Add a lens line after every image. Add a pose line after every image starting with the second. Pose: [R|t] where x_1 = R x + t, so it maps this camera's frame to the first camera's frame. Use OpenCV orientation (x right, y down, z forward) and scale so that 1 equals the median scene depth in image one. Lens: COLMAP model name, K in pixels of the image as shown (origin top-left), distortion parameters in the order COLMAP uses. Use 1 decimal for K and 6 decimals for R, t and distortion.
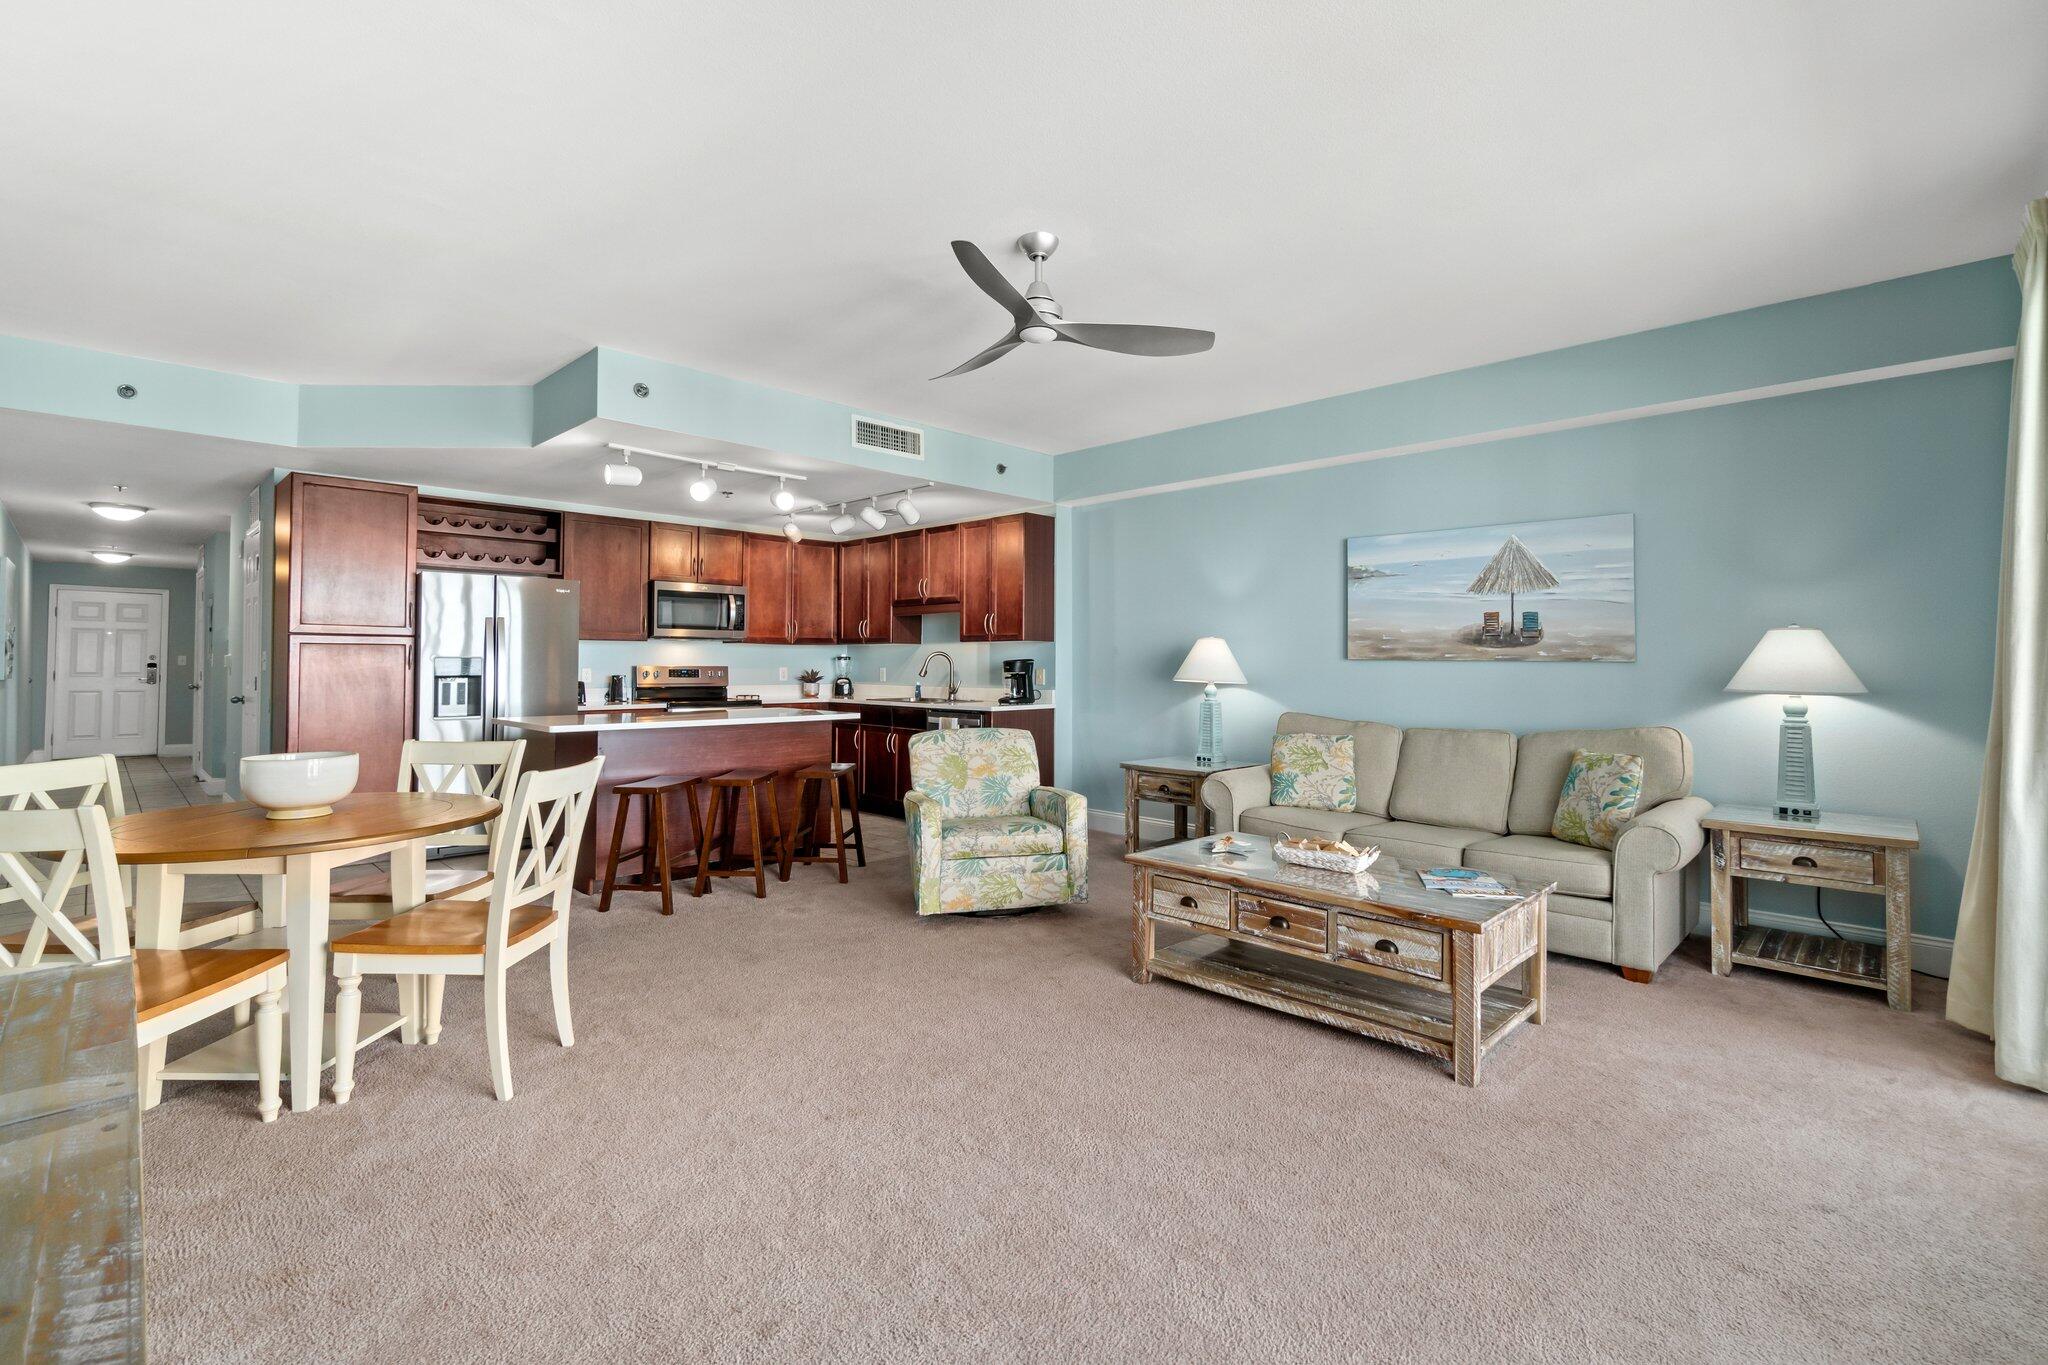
lens RADIAL K [[879.7, 0, 1016.0], [0, 879.7, 640.6], [0, 0, 1]] dist [-0.010207, 0.002938]
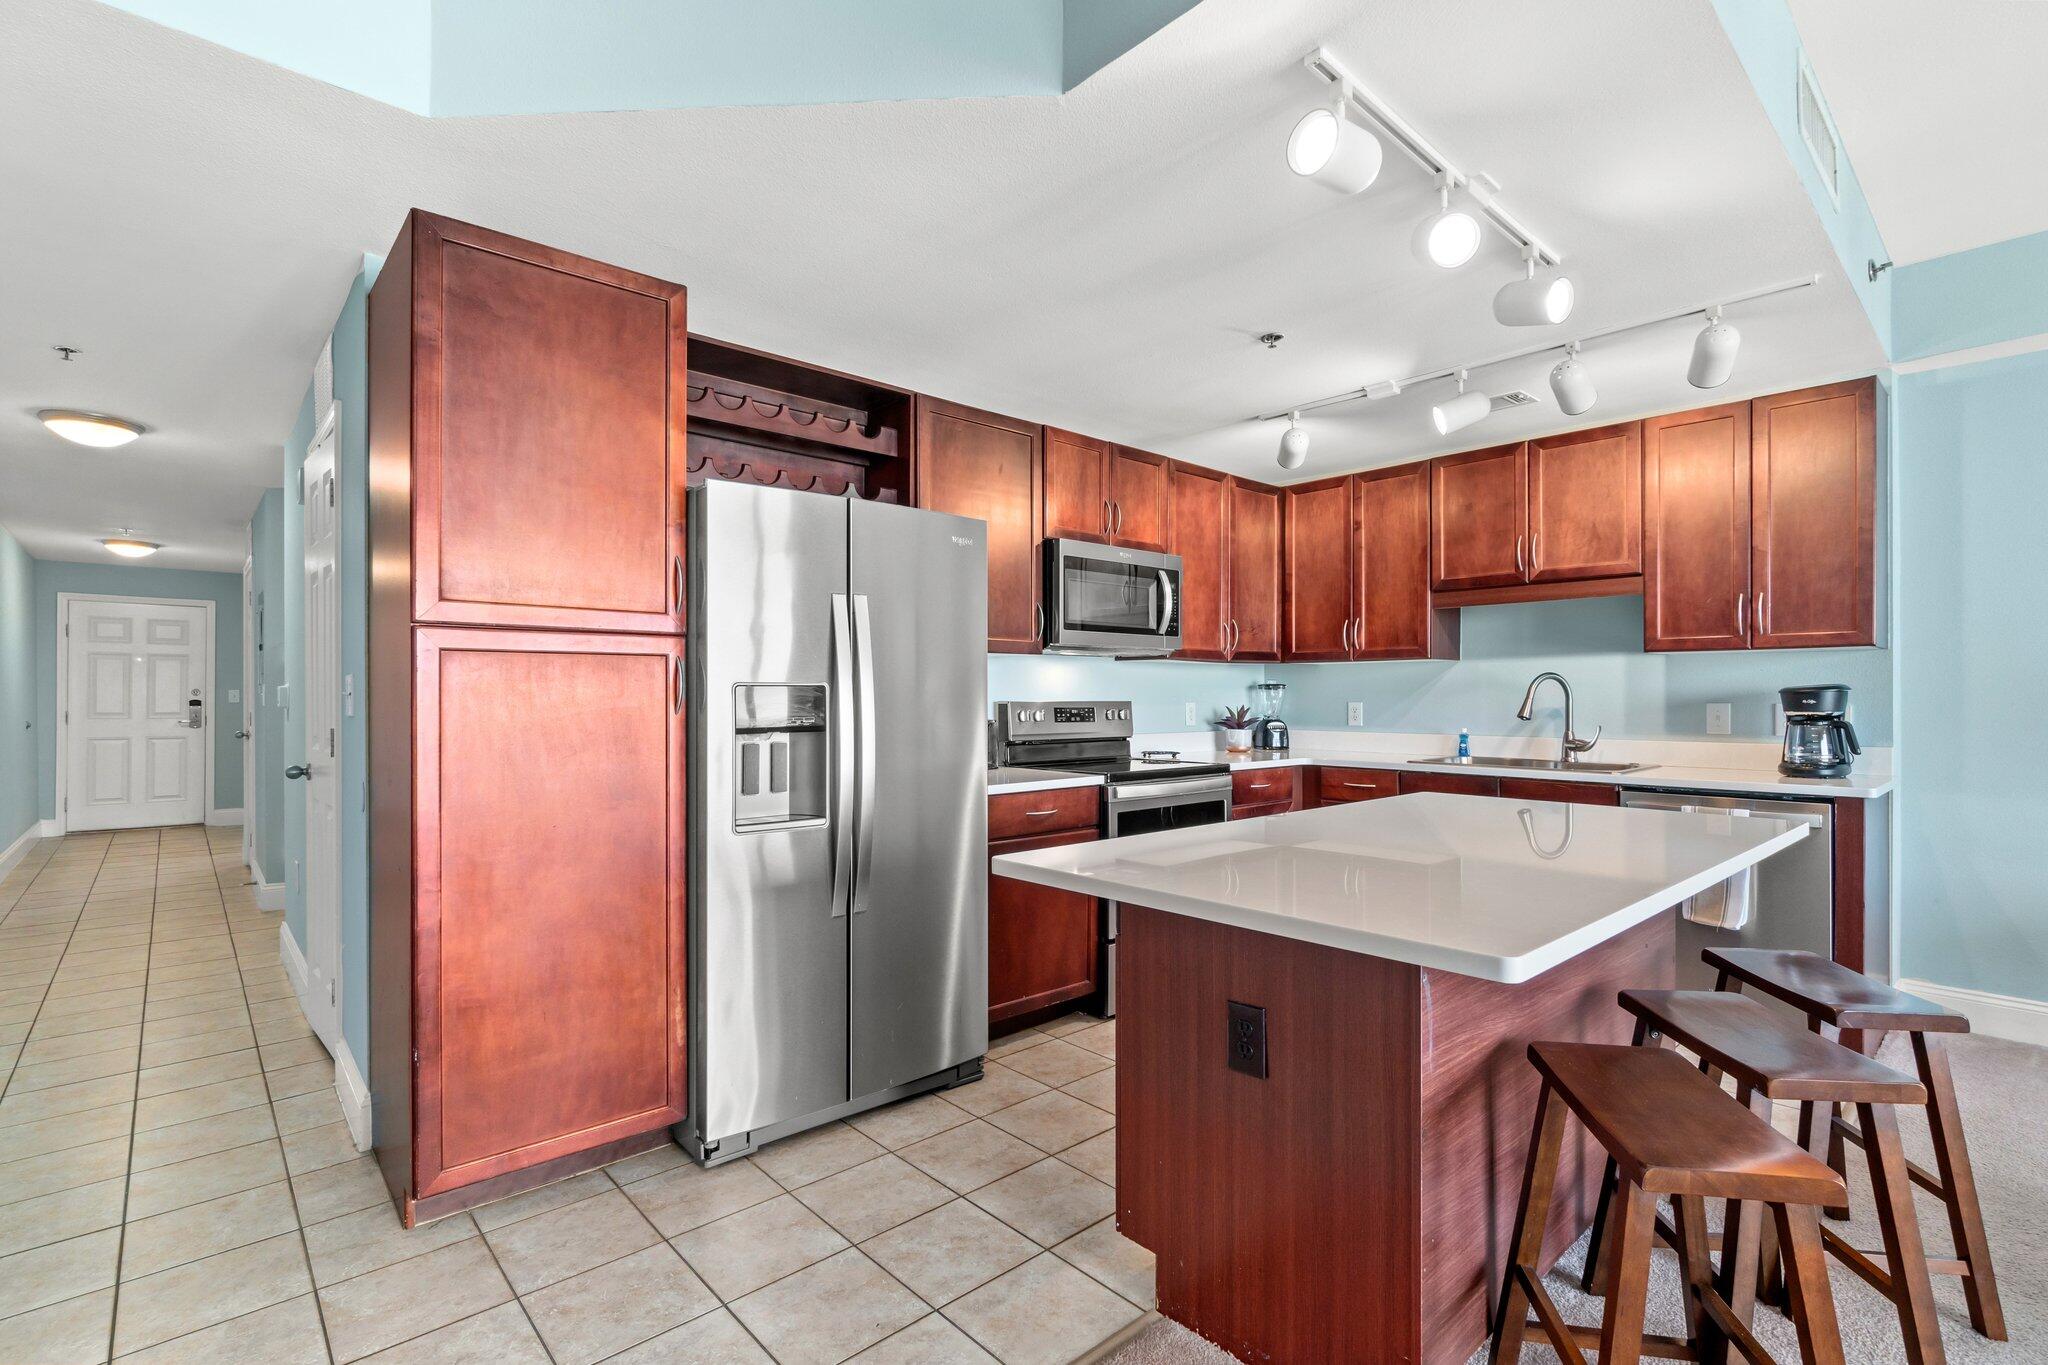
lens RADIAL K [[940.4, 0, 1026.1], [0, 940.4, 692.2], [0, 0, 1]] dist [-0.010636, 0.002843]
pose [[0.997376, -0.004482, -0.072261, -0.413289], [0.006017, 0.999760, 0.021050, 0.011913], [0.072149, -0.021429, 0.997164, 0.470078]]
